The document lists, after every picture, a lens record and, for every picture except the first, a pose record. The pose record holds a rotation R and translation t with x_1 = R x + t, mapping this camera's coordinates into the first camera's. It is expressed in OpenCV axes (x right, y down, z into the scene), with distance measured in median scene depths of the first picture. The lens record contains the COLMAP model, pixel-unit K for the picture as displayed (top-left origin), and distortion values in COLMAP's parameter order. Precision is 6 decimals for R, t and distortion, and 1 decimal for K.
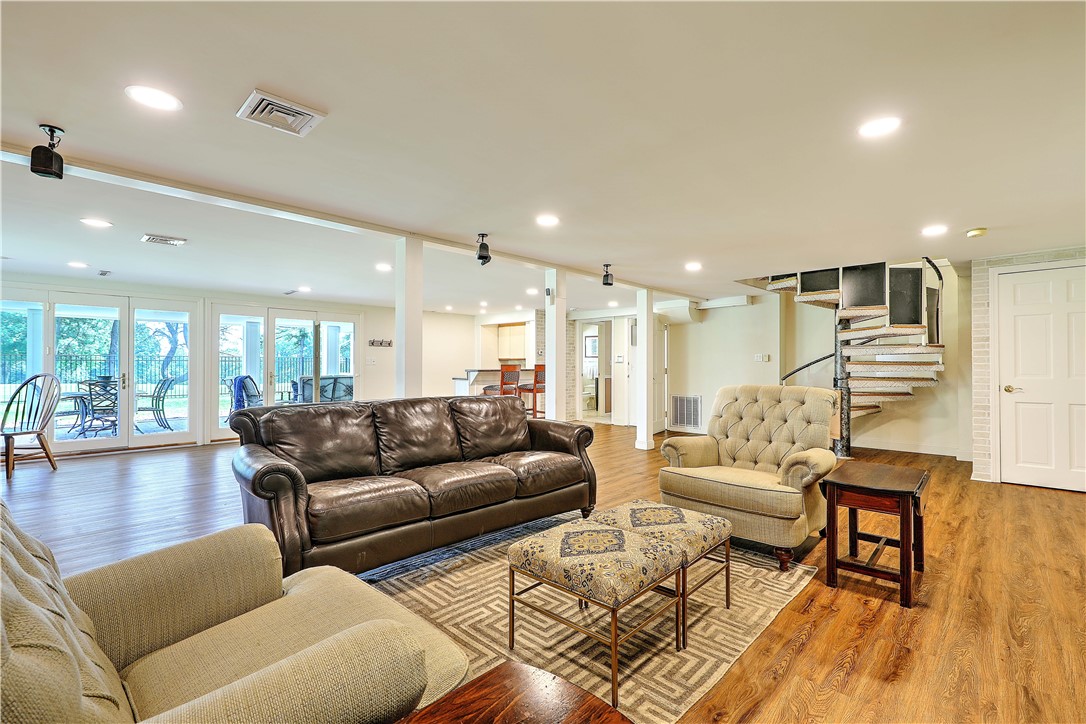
lens RADIAL K [[488.5, 0, 543.0], [0, 488.5, 362.0], [0, 0, 1]] dist [-0.000009, 0.000101]
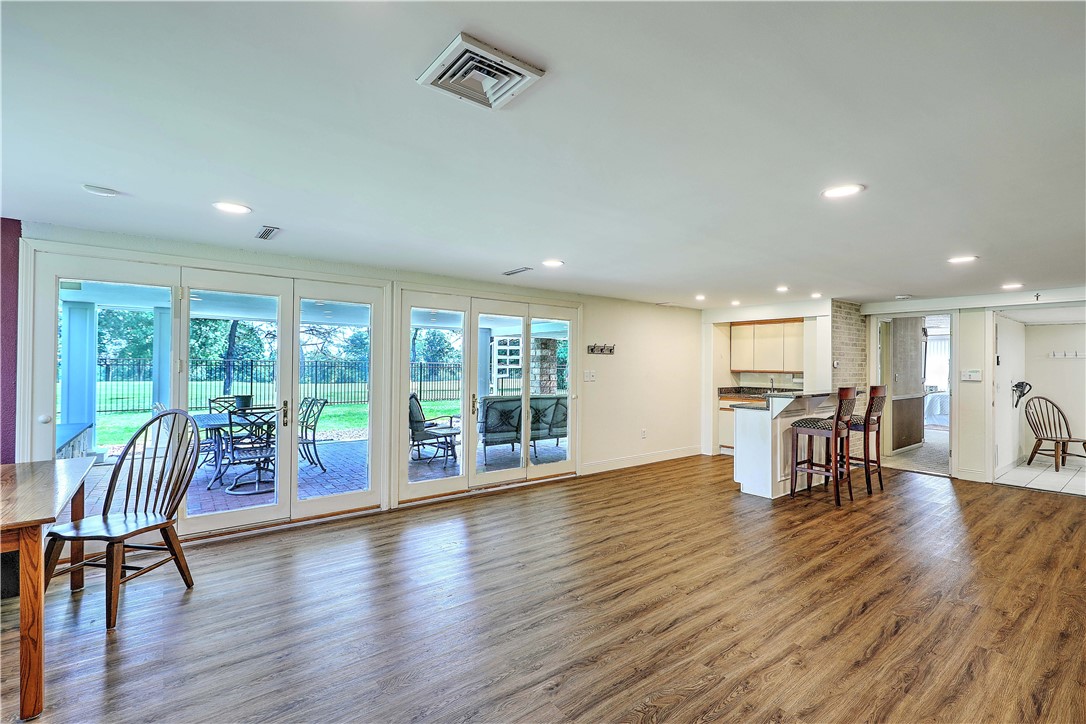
lens RADIAL K [[488.5, 0, 543.0], [0, 488.5, 362.0], [0, 0, 1]] dist [-0.000009, 0.000101]
pose [[0.989528, 0.005809, -0.144227, -0.318742], [-0.006127, 0.999980, -0.001761, -0.019474], [0.144213, 0.002626, 0.989543, 0.310093]]
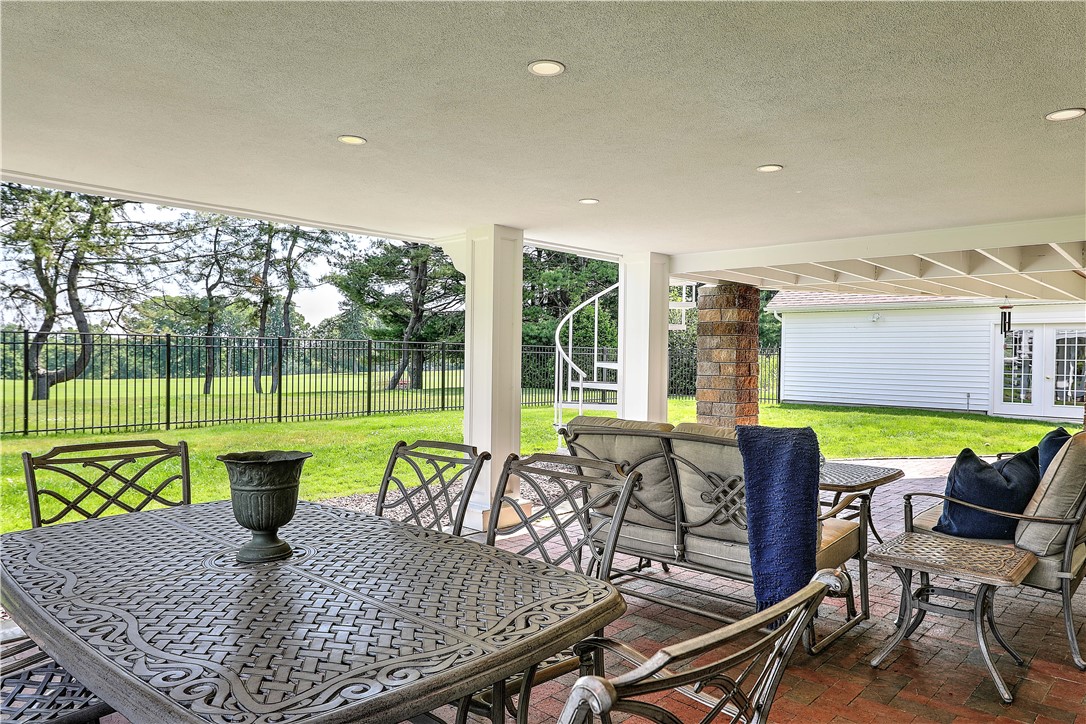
lens RADIAL K [[677.6, 0, 543.0], [0, 677.6, 362.0], [0, 0, 1]] dist [0.002698, 0.001238]
pose [[0.999790, 0.015519, 0.013357, -0.501000], [-0.015827, 0.999604, 0.023259, -0.013185], [-0.012991, -0.023466, 0.999640, 0.486890]]
